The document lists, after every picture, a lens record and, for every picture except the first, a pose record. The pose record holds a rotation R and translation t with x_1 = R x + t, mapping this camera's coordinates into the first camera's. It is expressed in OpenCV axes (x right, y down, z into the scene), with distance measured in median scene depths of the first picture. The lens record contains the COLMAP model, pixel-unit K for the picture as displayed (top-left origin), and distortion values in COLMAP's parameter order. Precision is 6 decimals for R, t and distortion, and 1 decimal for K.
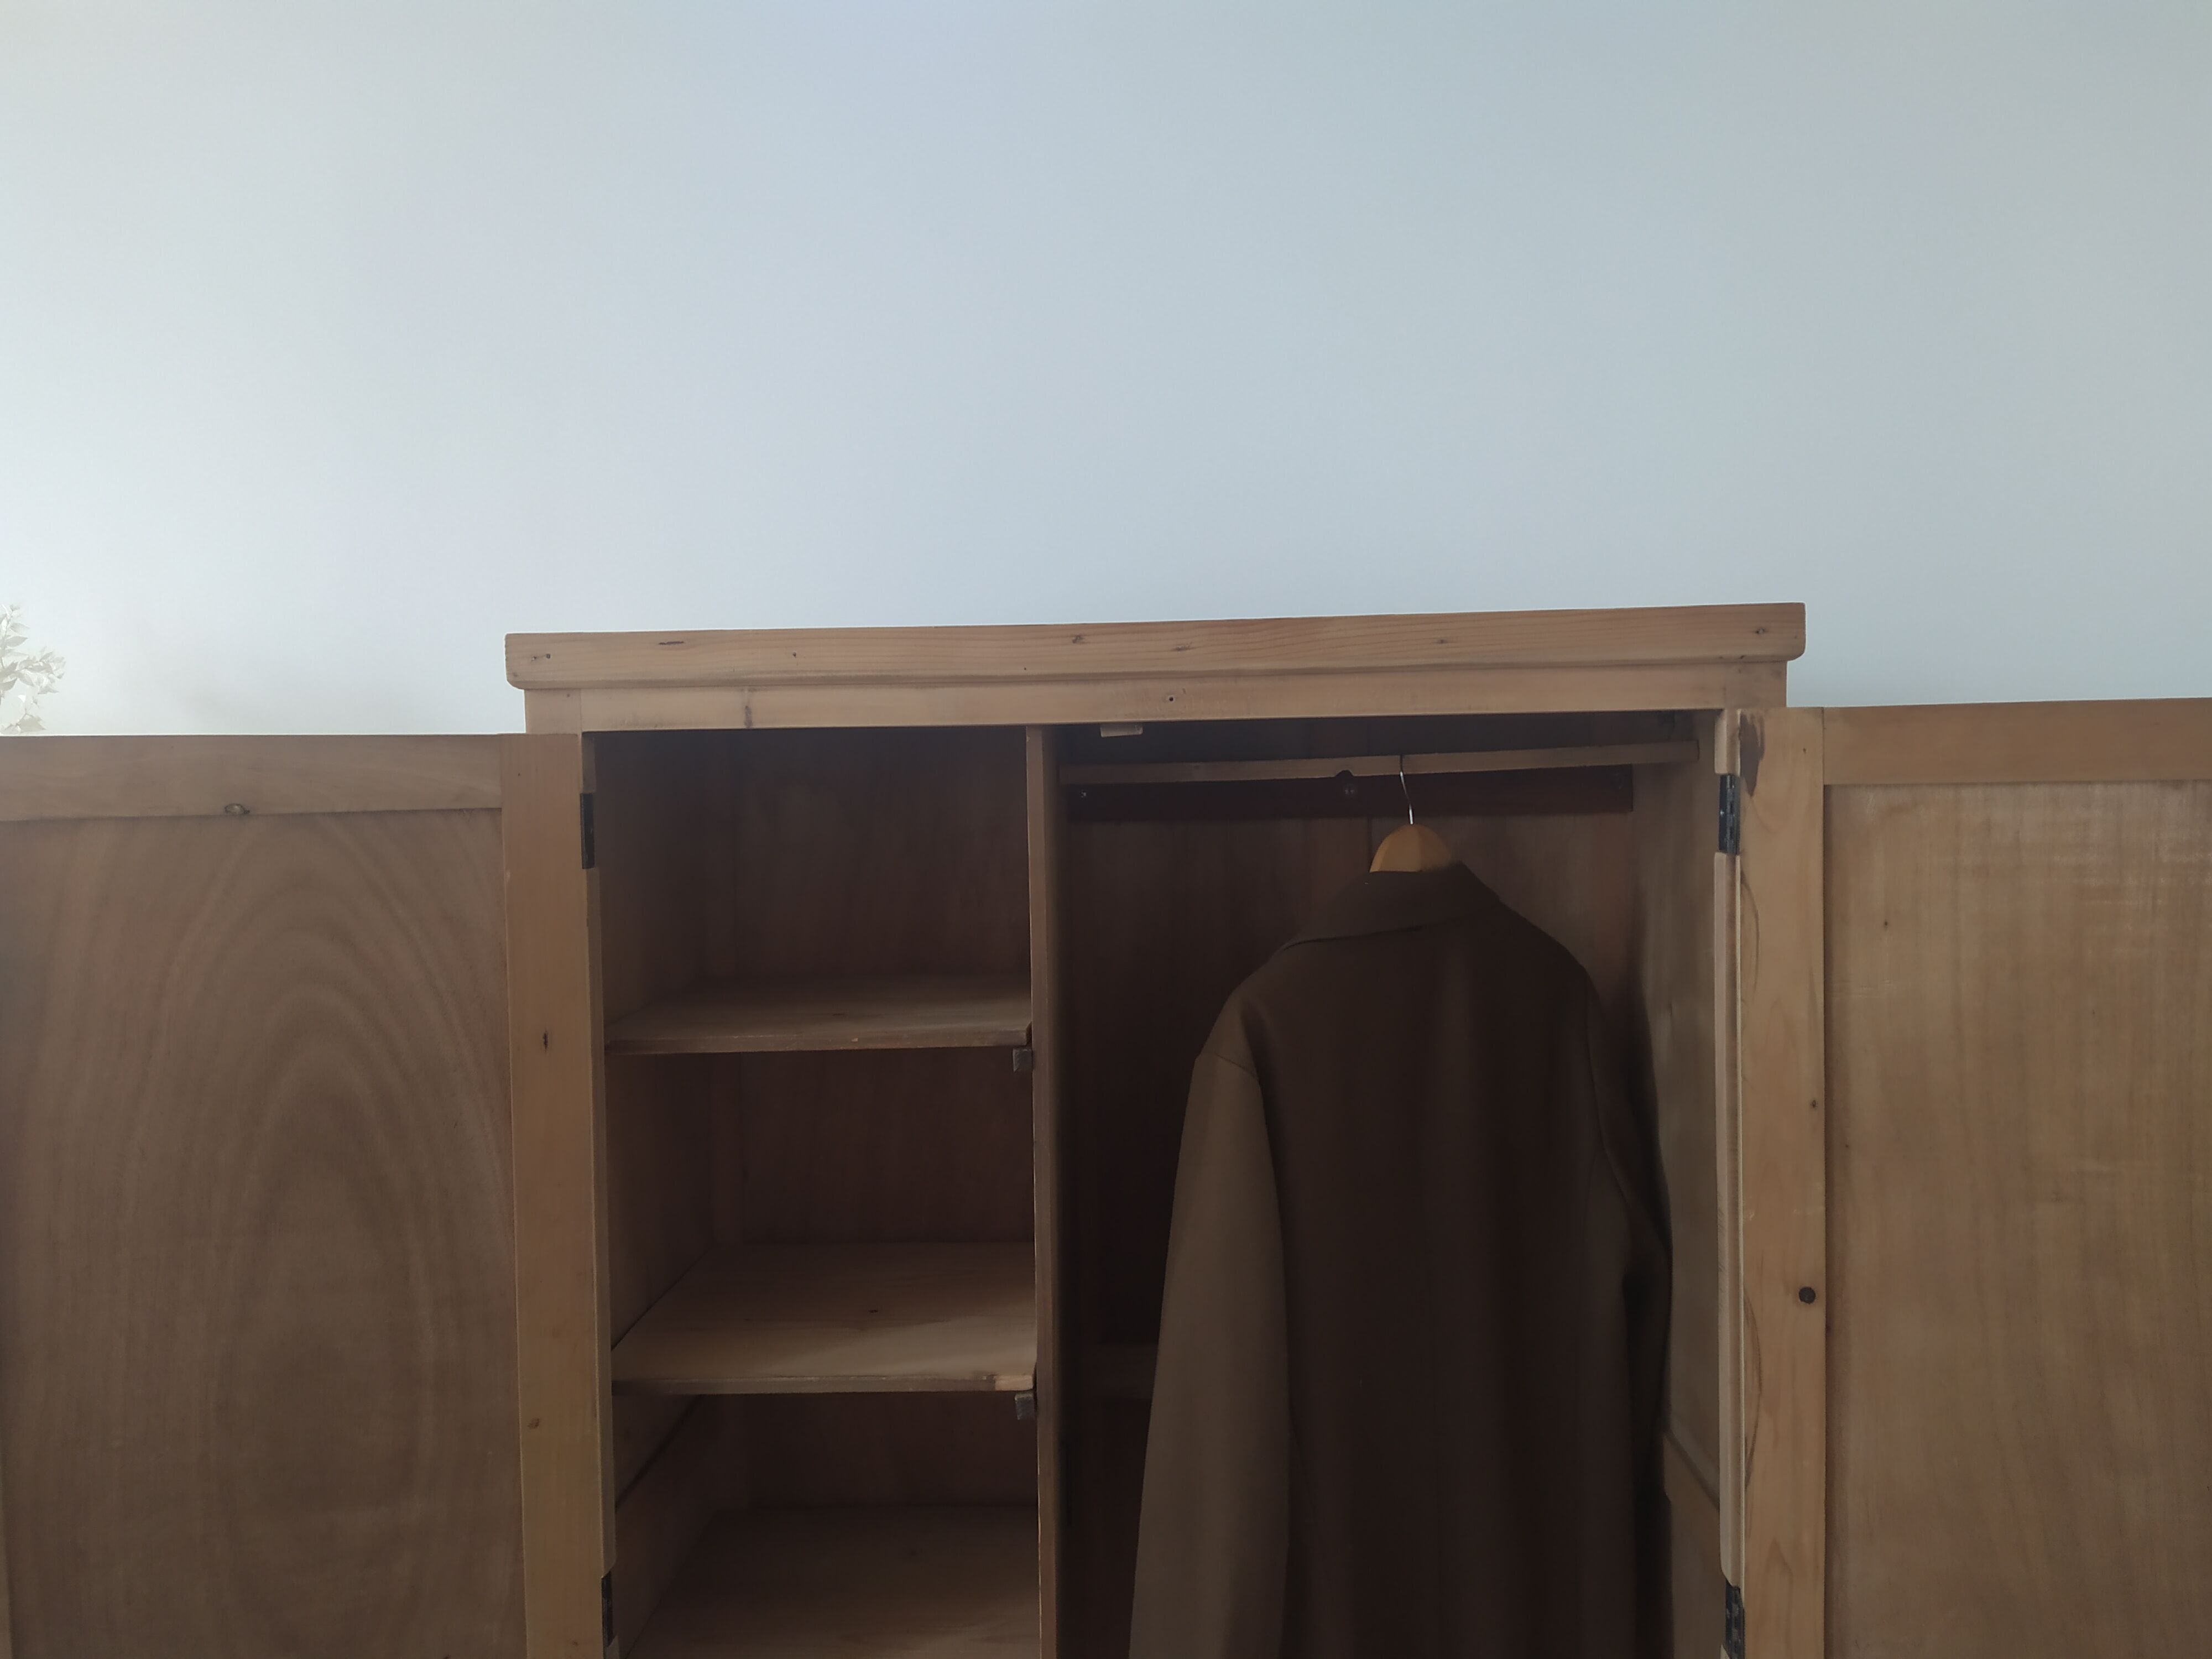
lens RADIAL K [[1625.5, 0, 1108.5], [0, 1625.5, 826.6], [0, 0, 1]] dist [0.076958, -0.101417]
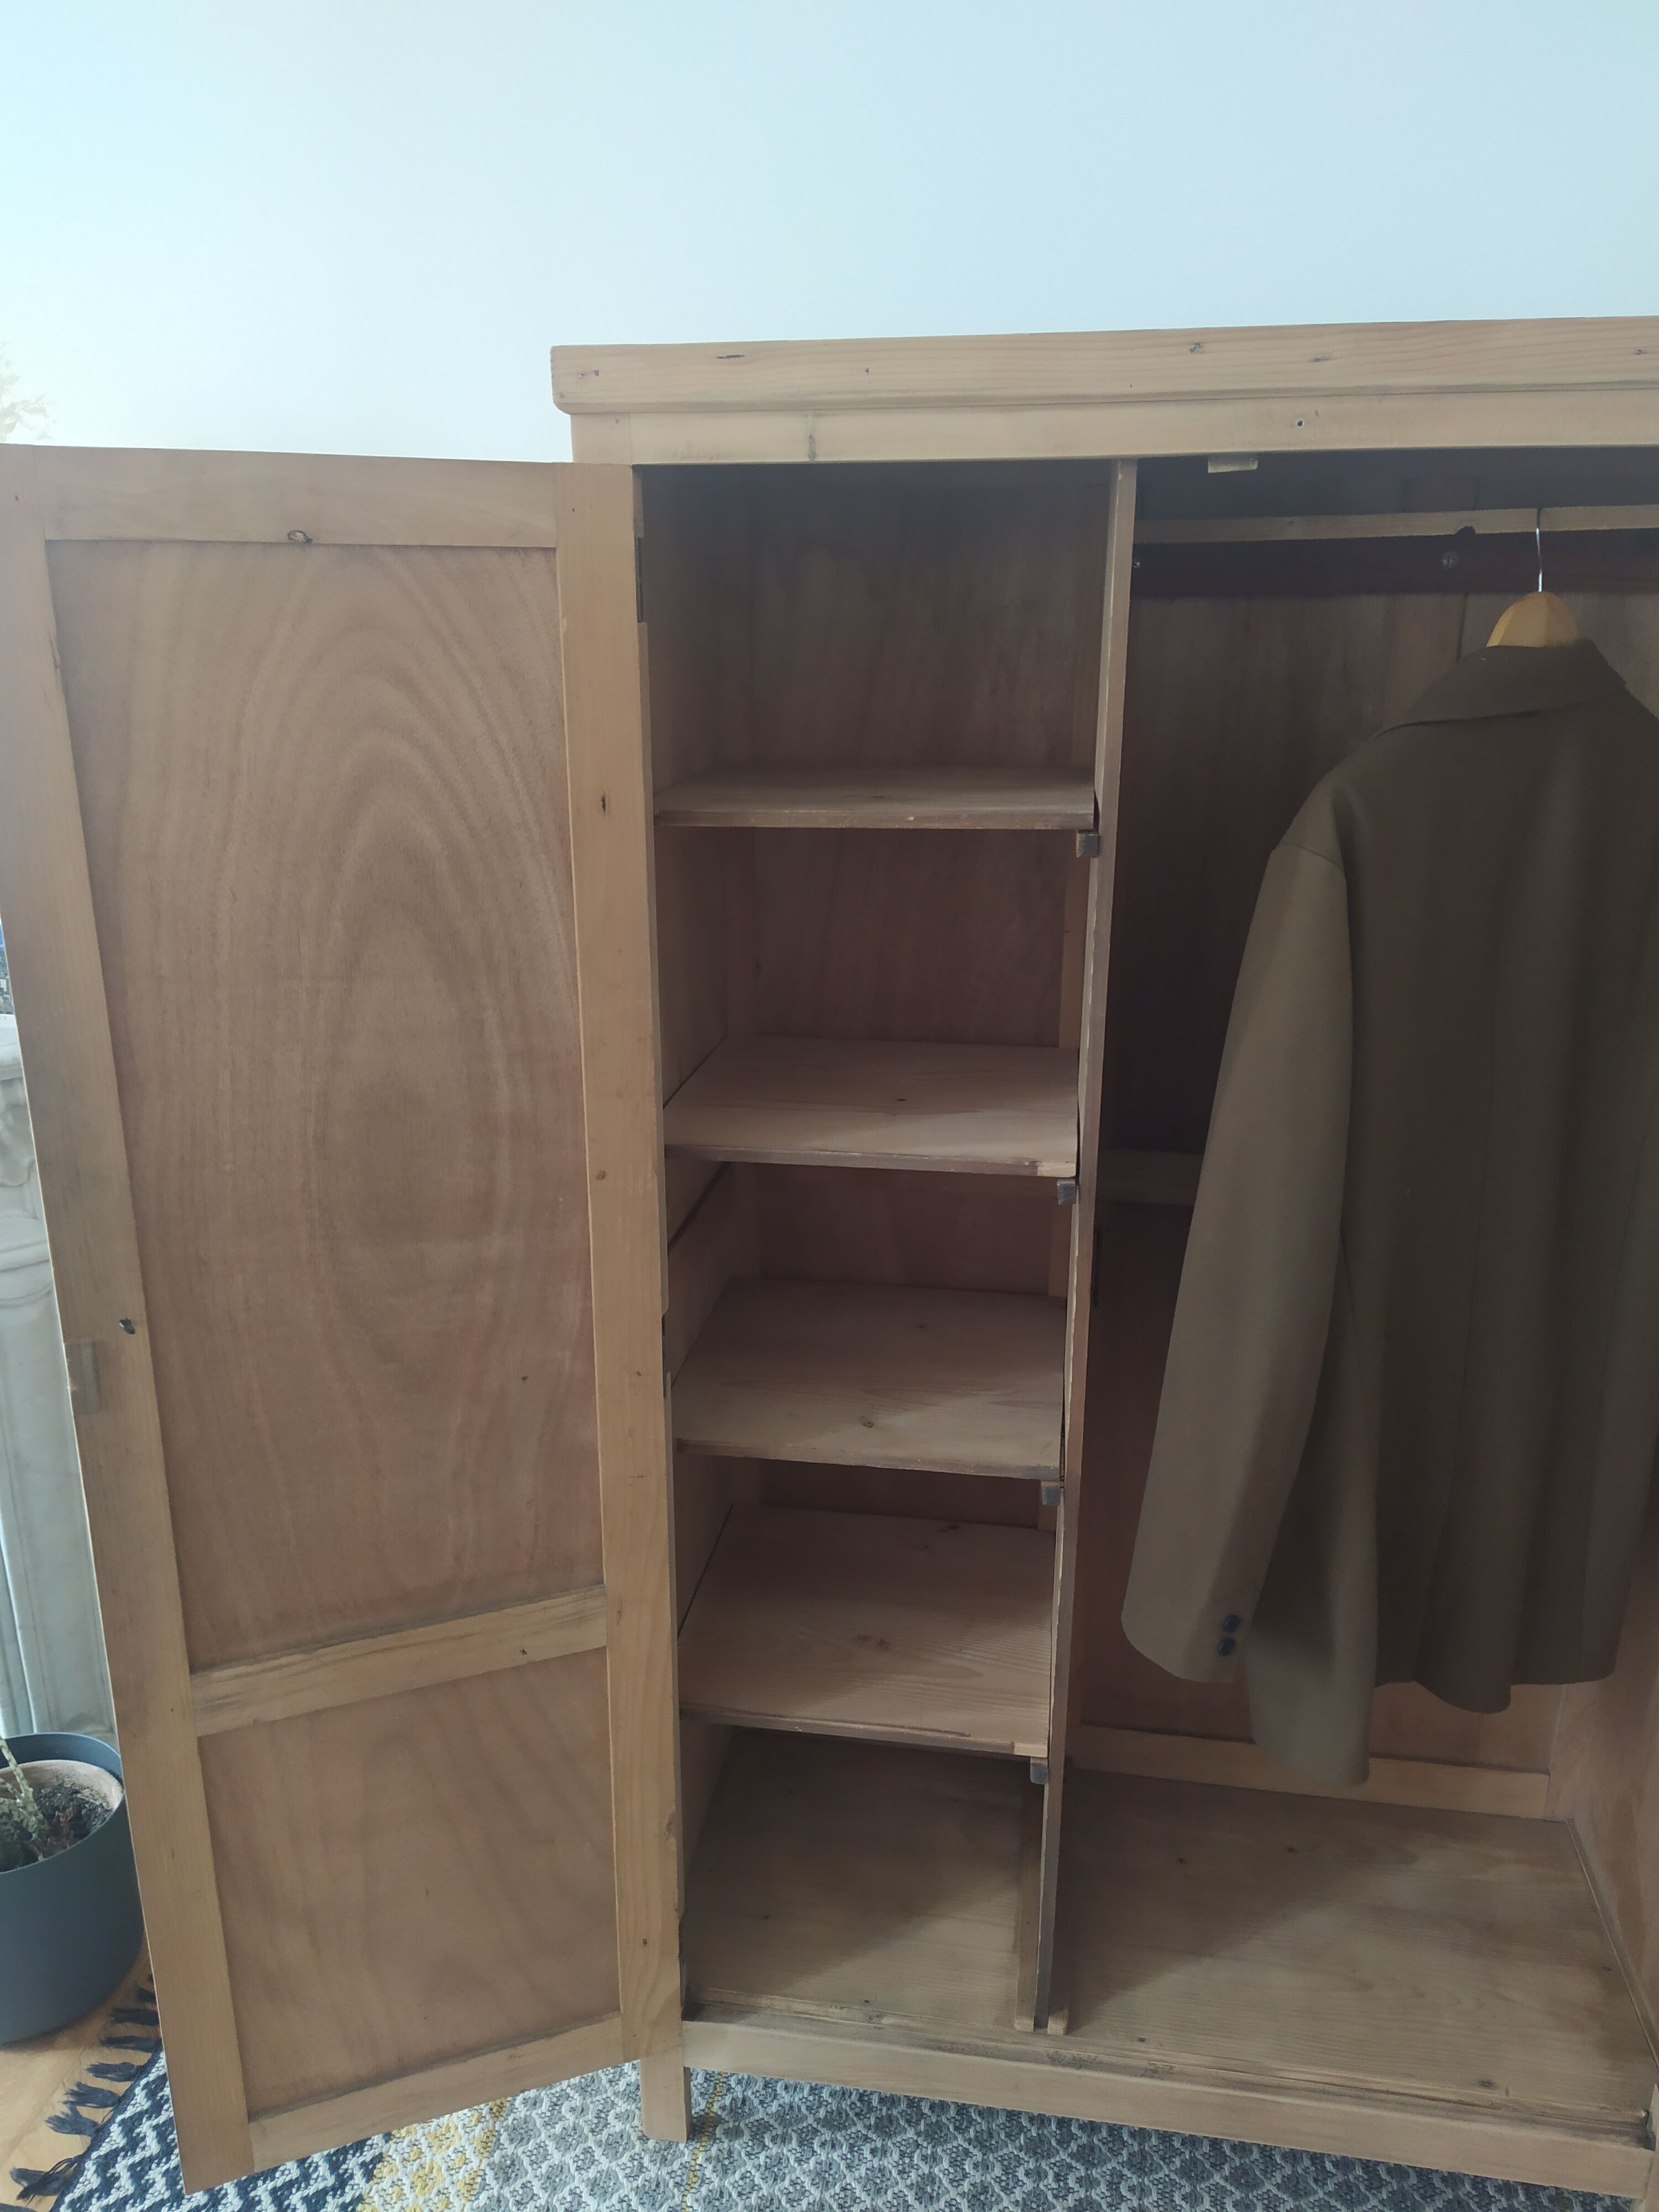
lens RADIAL K [[1653.1, 0, 807.1], [0, 1653.1, 1105.9], [0, 0, 1]] dist [0.078760, -0.098061]
pose [[0.992791, 0.048989, -0.109392, -0.106630], [-0.019745, 0.967036, 0.253874, 0.051571], [0.118223, -0.249884, 0.961031, 0.021303]]
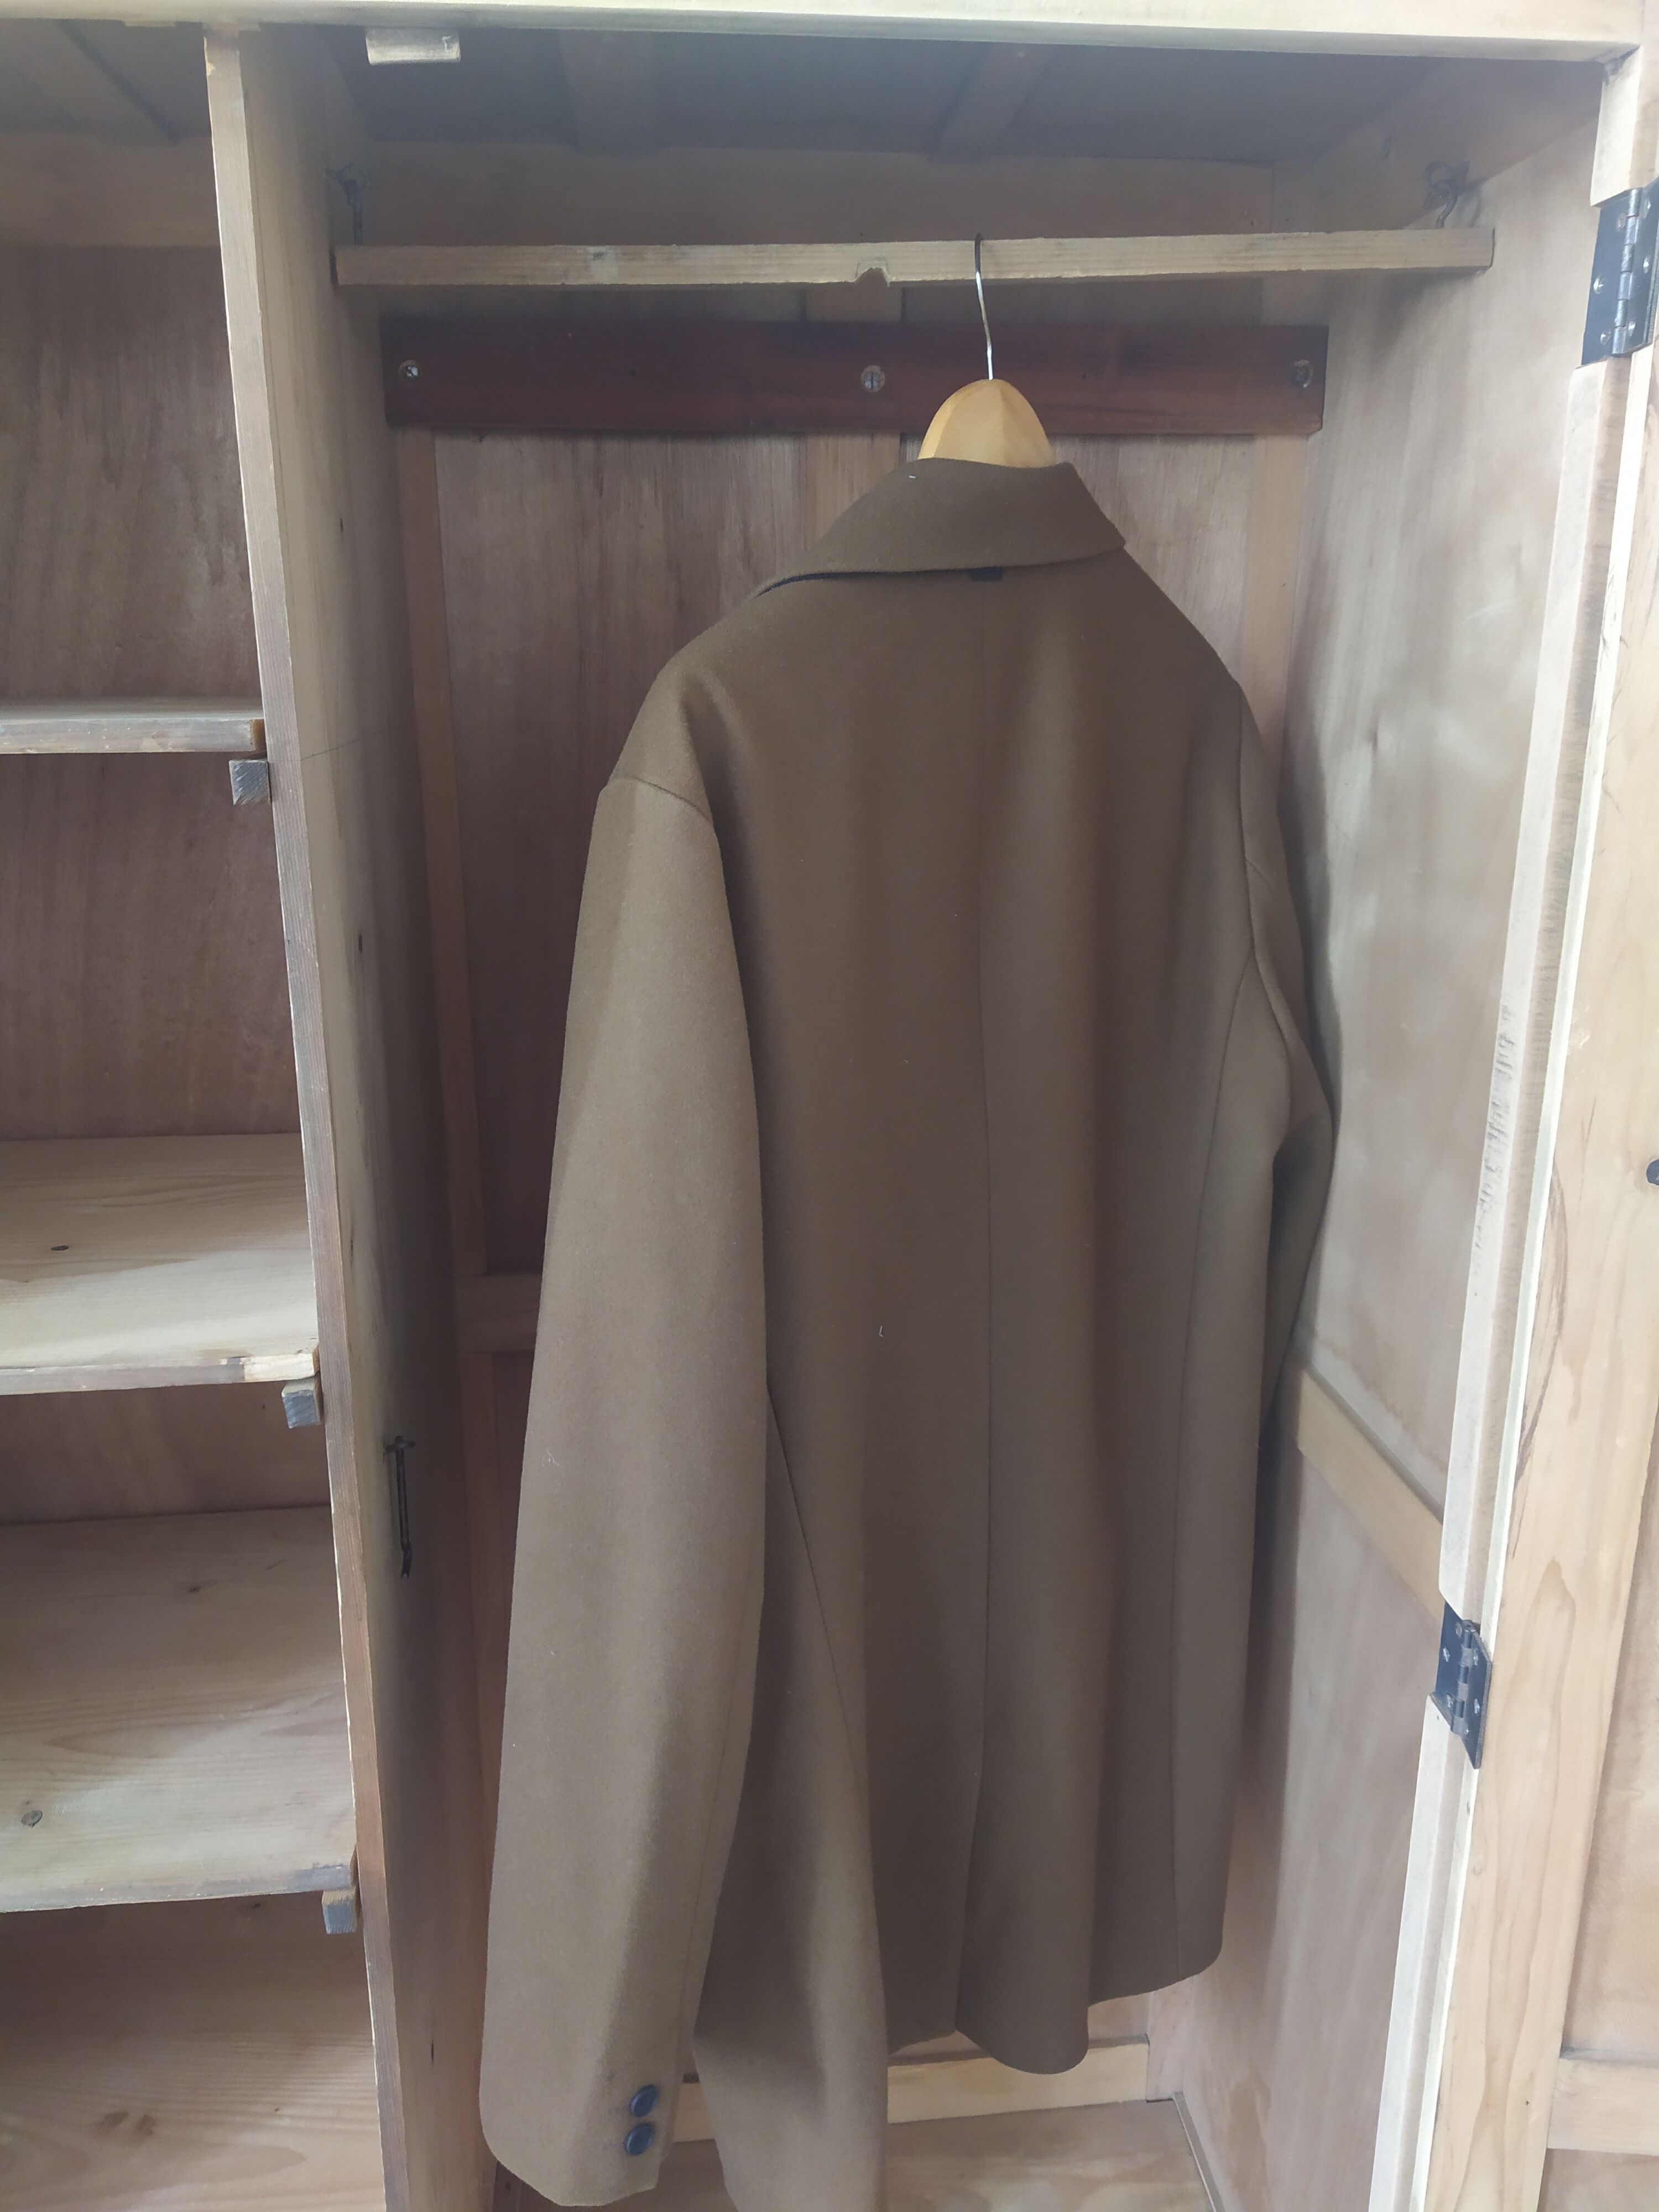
lens RADIAL K [[1653.1, 0, 829.5], [0, 1653.1, 1111.2], [0, 0, 1]] dist [0.078760, -0.098061]
pose [[0.989127, -0.022544, 0.145328, 0.050387], [-0.011306, 0.973600, 0.227981, 0.128638], [-0.146630, -0.227145, 0.962759, 0.467275]]
